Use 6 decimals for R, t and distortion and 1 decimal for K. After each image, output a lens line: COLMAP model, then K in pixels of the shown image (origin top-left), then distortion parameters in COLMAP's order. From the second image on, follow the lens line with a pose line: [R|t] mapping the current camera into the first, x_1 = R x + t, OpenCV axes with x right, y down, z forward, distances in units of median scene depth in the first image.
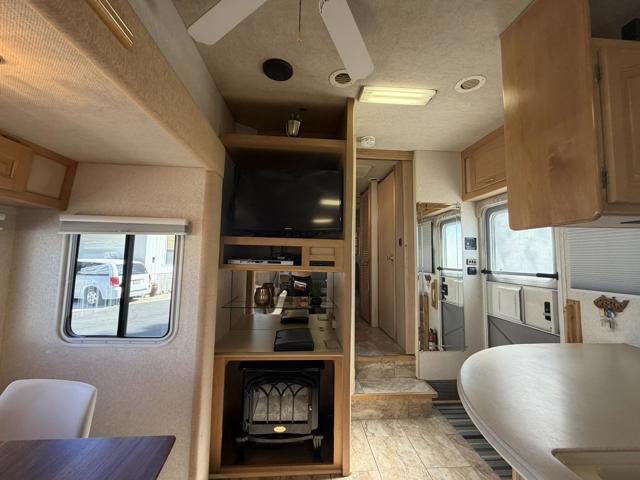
lens RADIAL K [[255.8, 0, 318.8], [0, 255.8, 240.1], [0, 0, 1]] dist [0.000797, 0.000409]
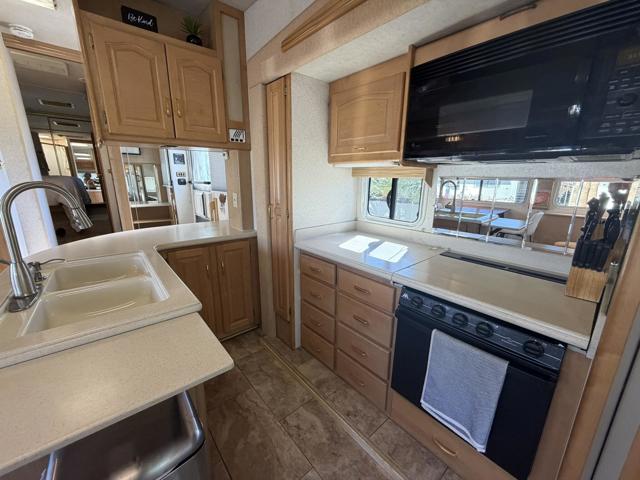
lens RADIAL K [[255.8, 0, 318.8], [0, 255.8, 240.1], [0, 0, 1]] dist [0.000797, 0.000409]
pose [[0.803559, -0.148758, 0.576337, 0.558922], [-0.040326, 0.952436, 0.302058, -0.019150], [-0.593858, -0.265963, 0.759340, -0.637129]]
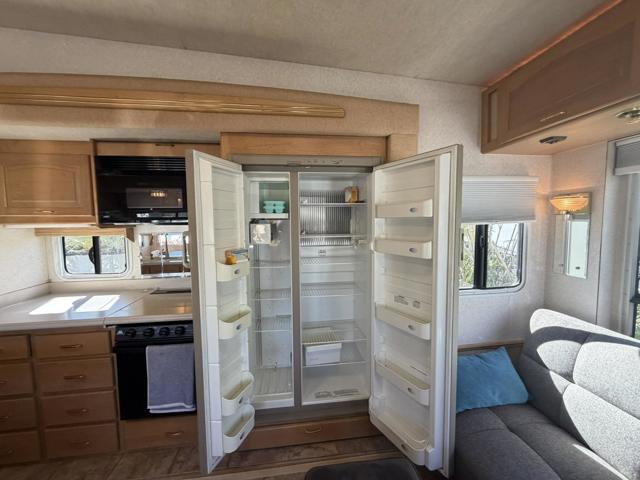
lens RADIAL K [[255.8, 0, 318.8], [0, 255.8, 240.1], [0, 0, 1]] dist [0.000797, 0.000409]
pose [[-0.050699, -0.089822, 0.994667, 0.278256], [-0.059359, 0.994458, 0.086777, -0.094408], [-0.996948, -0.054642, -0.055750, -0.878506]]
